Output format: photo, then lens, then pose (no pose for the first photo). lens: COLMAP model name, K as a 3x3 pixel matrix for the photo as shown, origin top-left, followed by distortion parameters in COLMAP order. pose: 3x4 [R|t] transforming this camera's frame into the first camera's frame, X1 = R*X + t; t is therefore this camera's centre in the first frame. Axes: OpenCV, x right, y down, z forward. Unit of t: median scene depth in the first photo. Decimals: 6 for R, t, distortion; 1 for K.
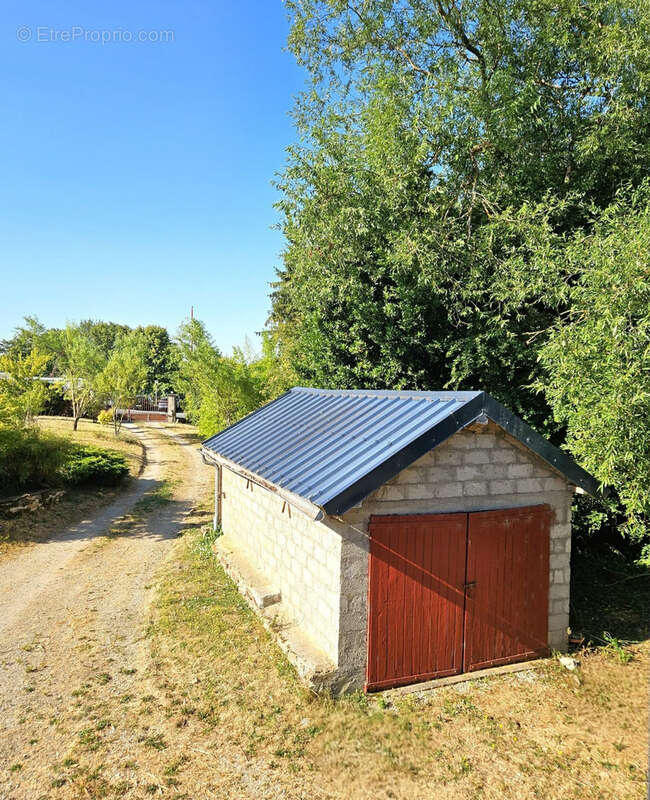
lens RADIAL K [[584.6, 0, 333.8], [0, 584.6, 391.0], [0, 0, 1]] dist [0.082907, -0.062811]
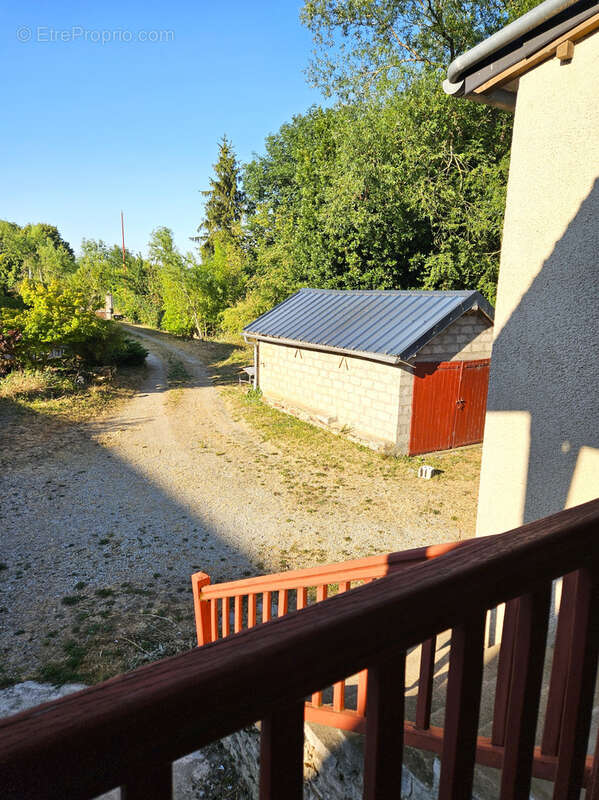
lens RADIAL K [[542.5, 0, 299.5], [0, 542.5, 400.0], [0, 0, 1]] dist [0.037627, 0.000357]
pose [[0.986310, -0.029333, 0.162275, -0.274298], [-0.002870, 0.980850, 0.194745, 0.002766], [-0.164880, -0.192545, 0.967337, -0.274318]]
